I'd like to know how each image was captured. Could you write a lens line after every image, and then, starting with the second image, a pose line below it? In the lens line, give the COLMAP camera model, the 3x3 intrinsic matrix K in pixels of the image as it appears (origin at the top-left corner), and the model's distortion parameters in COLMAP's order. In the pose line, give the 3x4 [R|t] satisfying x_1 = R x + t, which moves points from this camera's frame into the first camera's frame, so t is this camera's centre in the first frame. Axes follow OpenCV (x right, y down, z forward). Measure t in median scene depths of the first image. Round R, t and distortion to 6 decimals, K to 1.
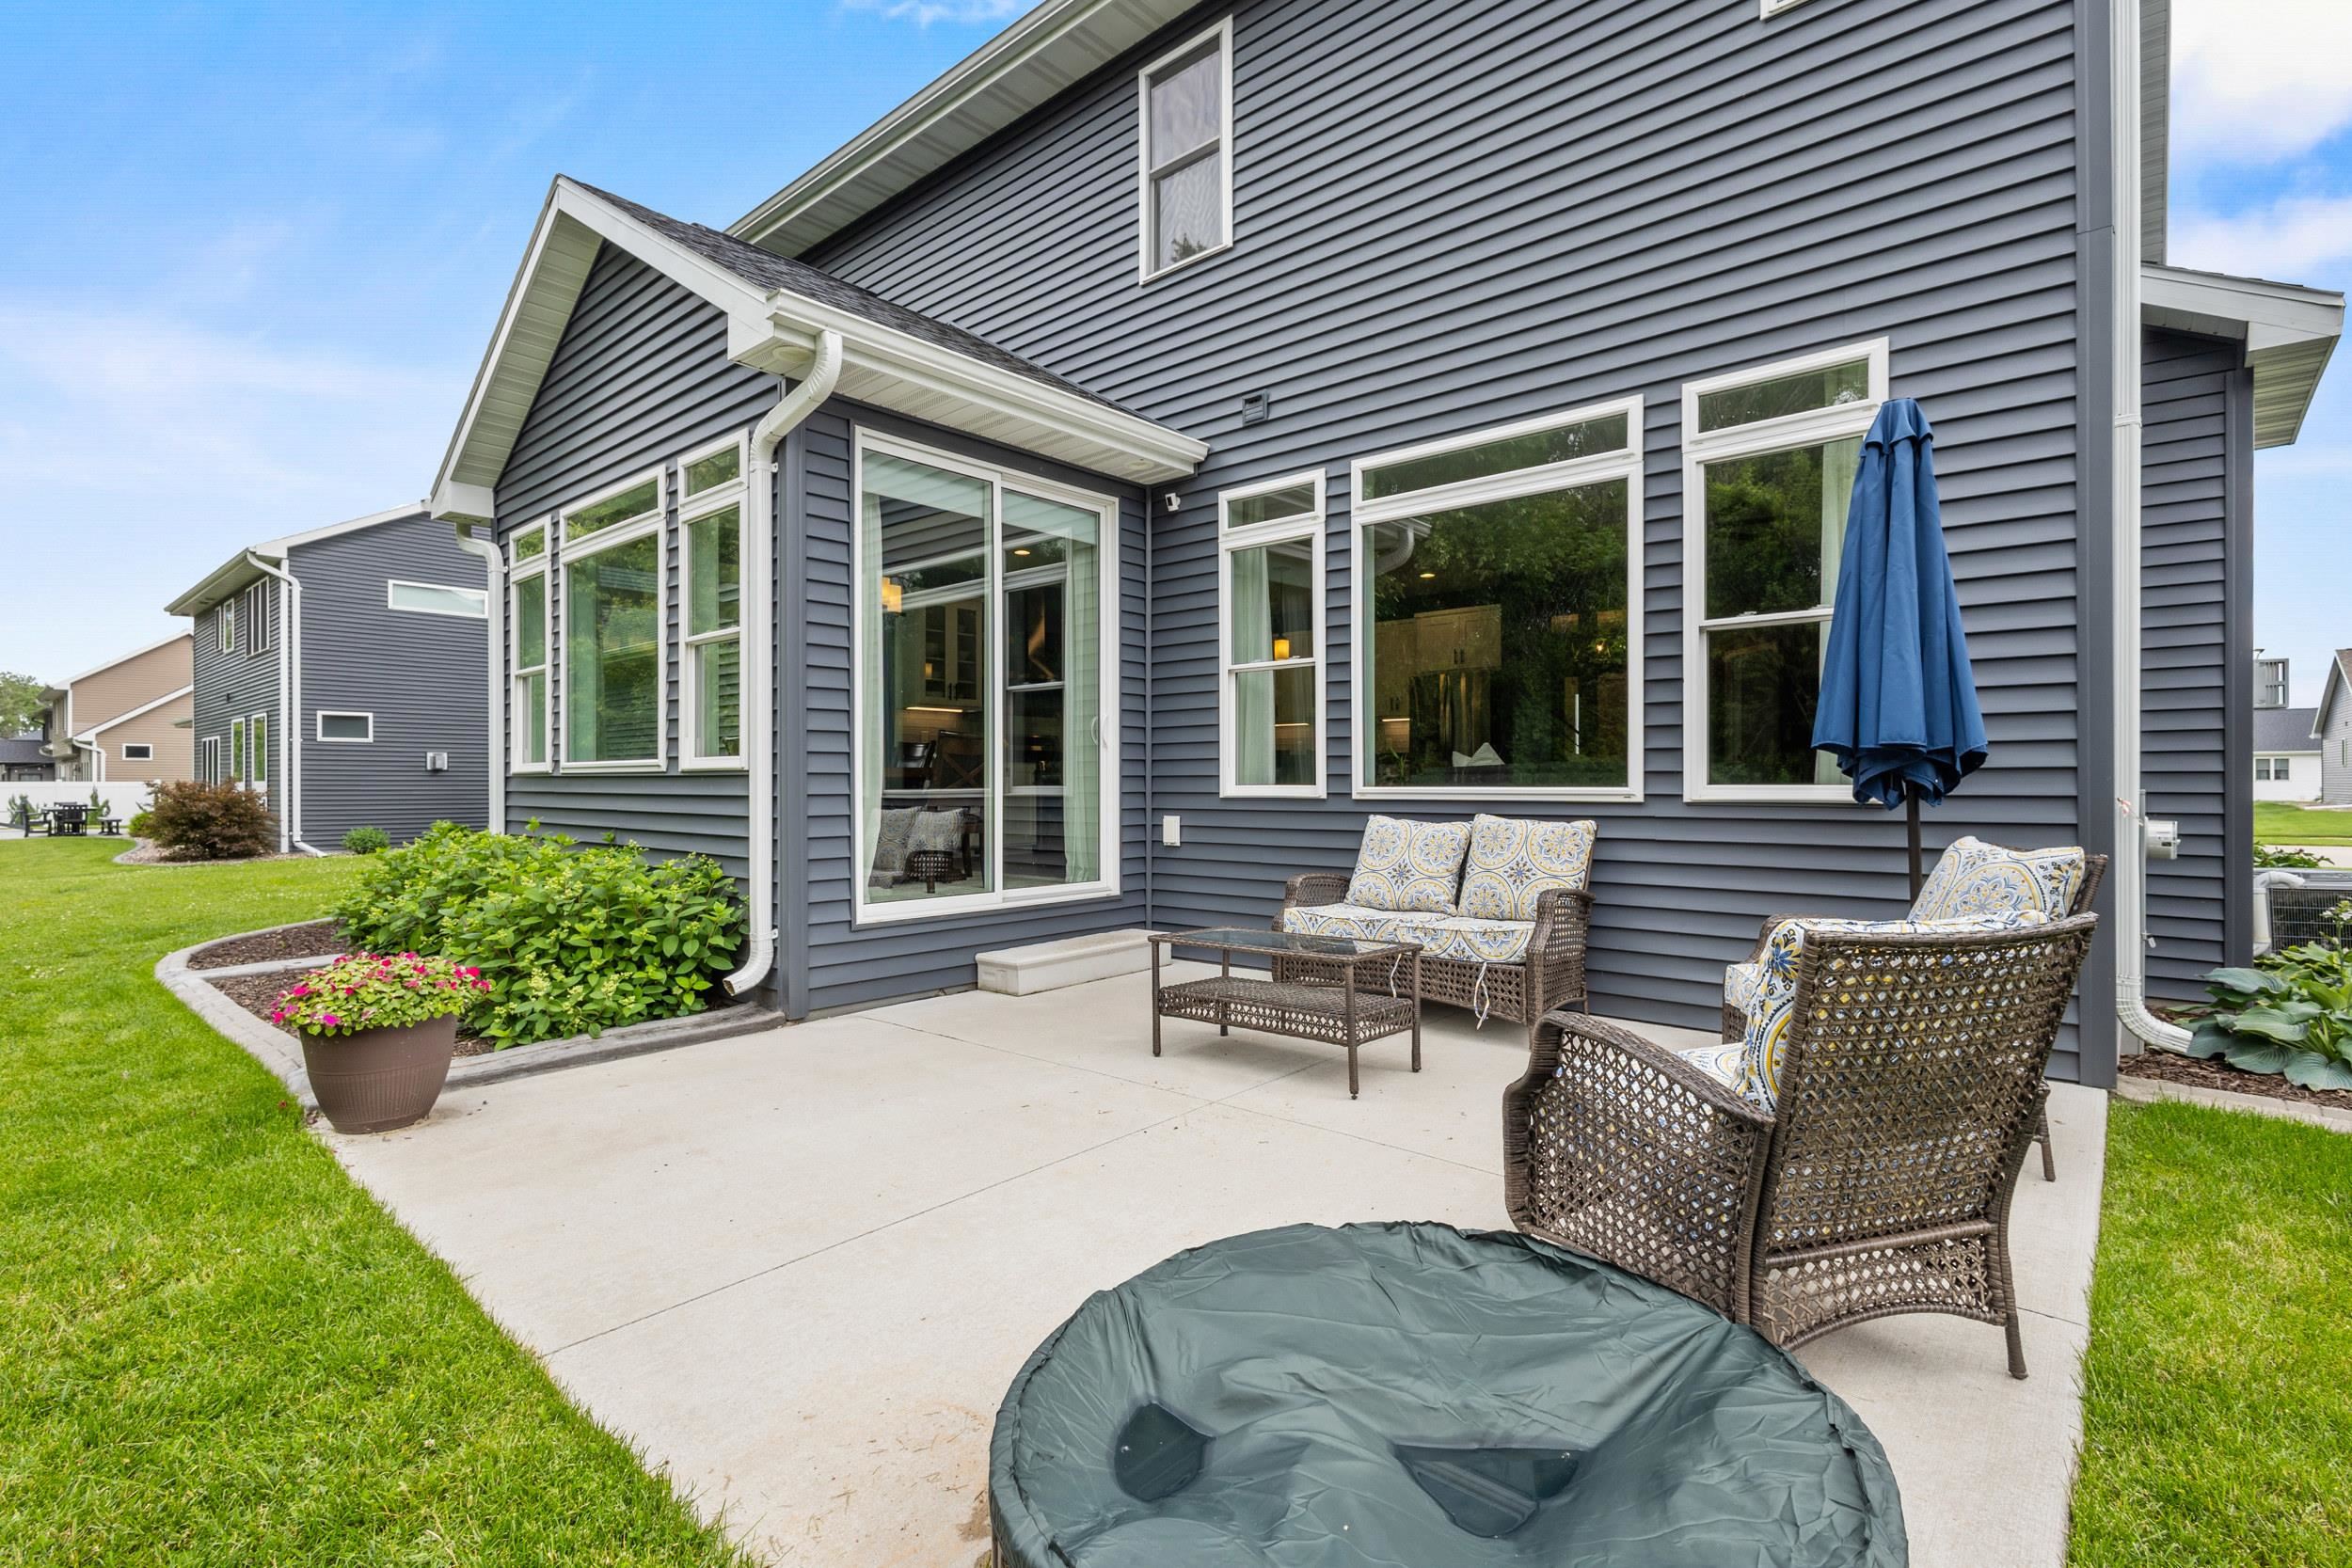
lens RADIAL K [[1079.0, 0, 1163.7], [0, 1079.0, 779.9], [0, 0, 1]] dist [-0.000357, 0.000369]
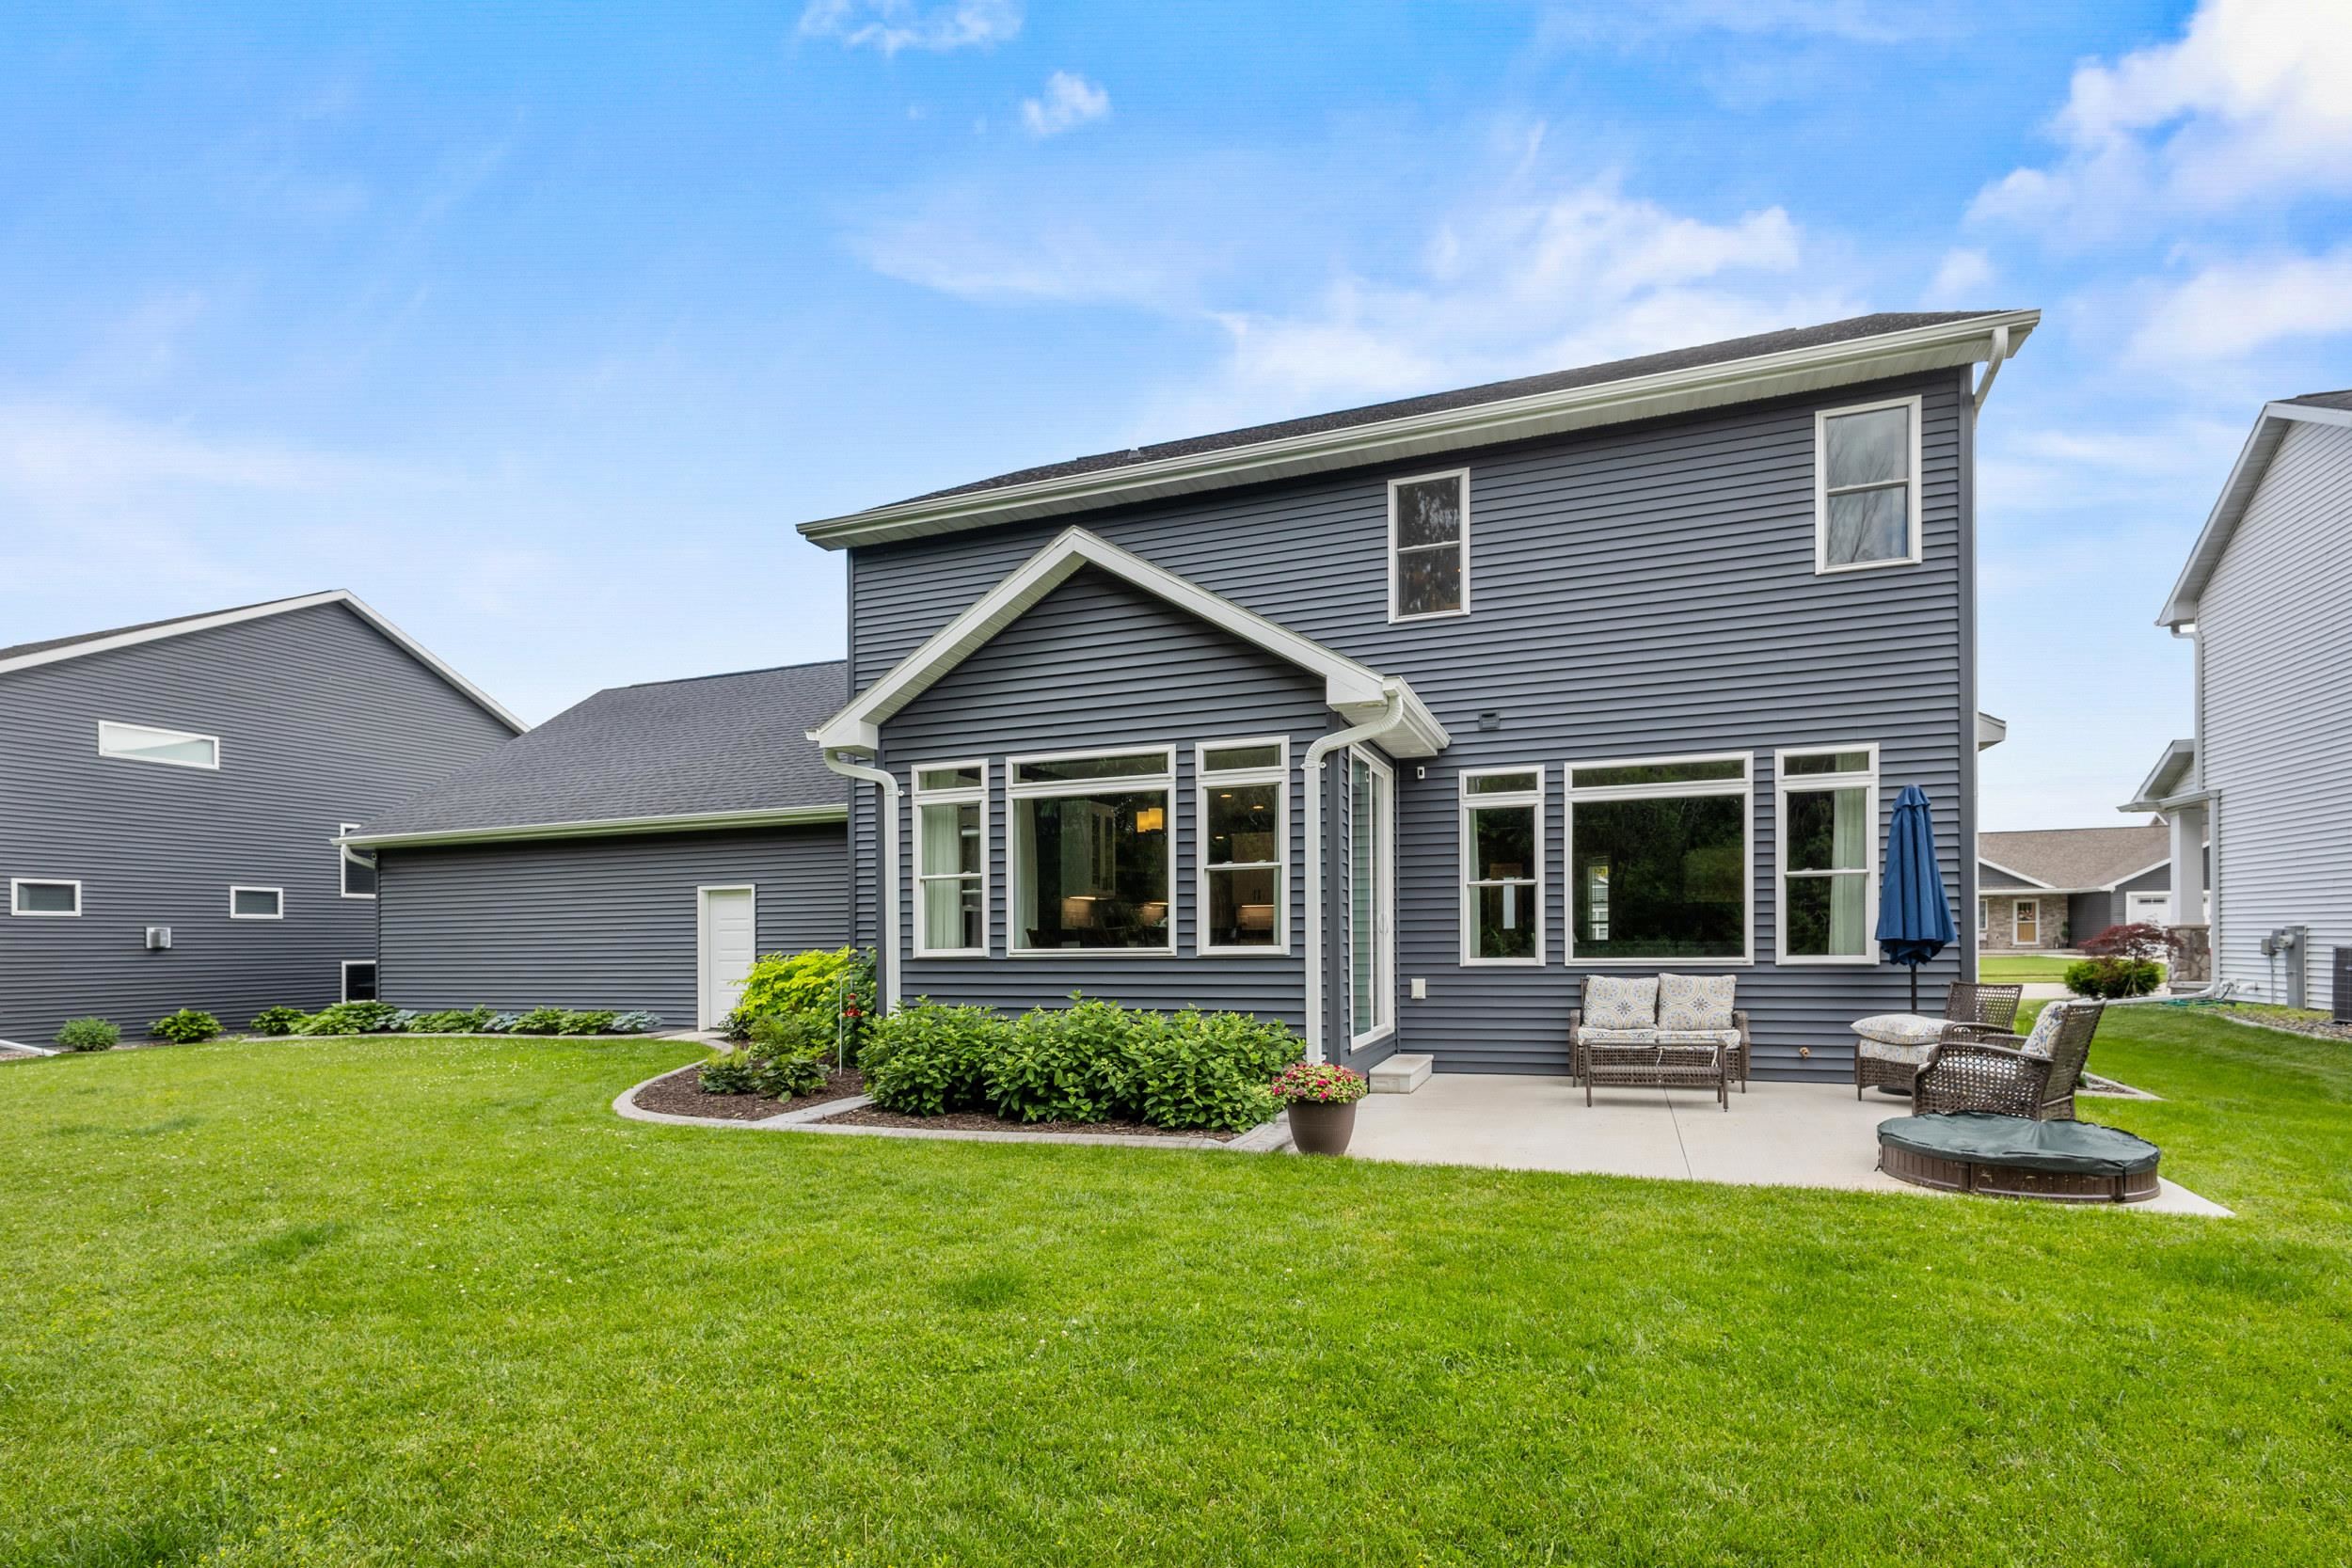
lens RADIAL K [[1103.4, 0, 1190.3], [0, 1103.4, 925.4], [0, 0, 1]] dist [0.000019, -0.000185]
pose [[0.935088, -0.006540, 0.354356, -0.974585], [0.011585, 0.999859, -0.012116, -0.030996], [-0.354227, 0.015435, 0.935032, -0.386536]]
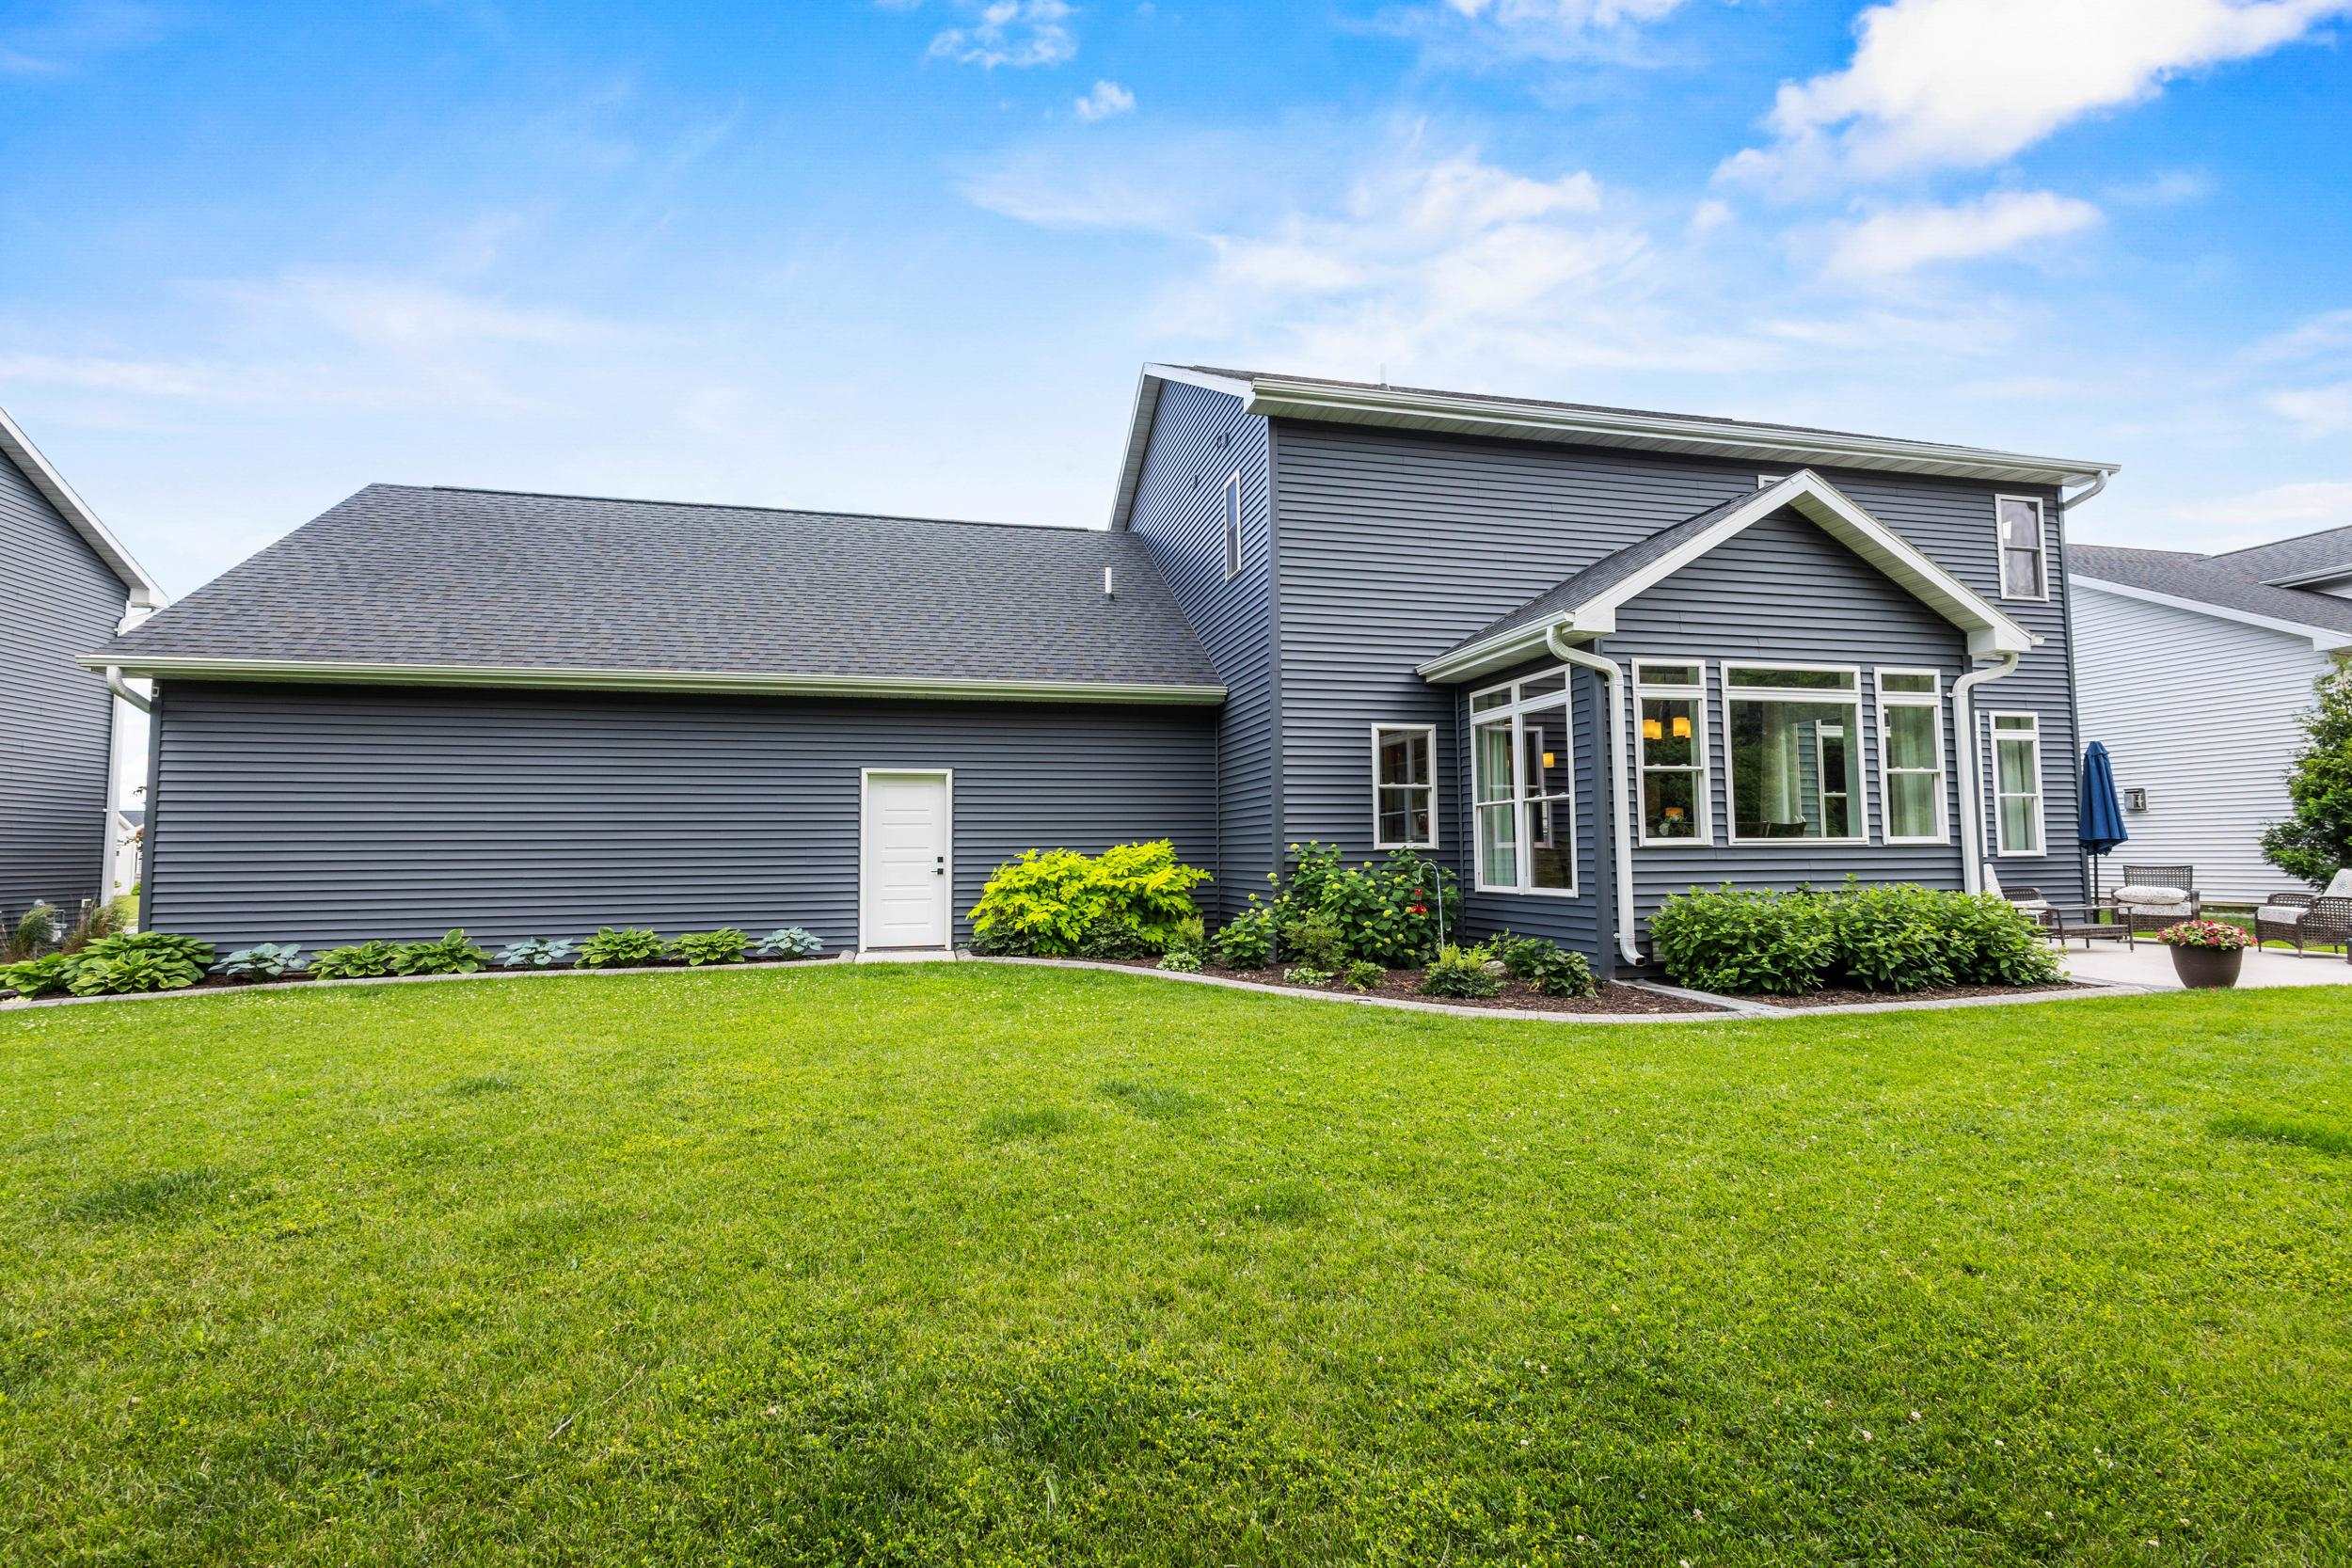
lens RADIAL K [[1111.3, 0, 1169.1], [0, 1111.3, 771.7], [0, 0, 1]] dist [-0.001317, 0.000018]
pose [[0.580632, 0.052093, 0.812498, -2.540256], [0.006229, 0.997638, -0.068415, -0.010964], [-0.814142, 0.044785, 0.578936, 0.888590]]
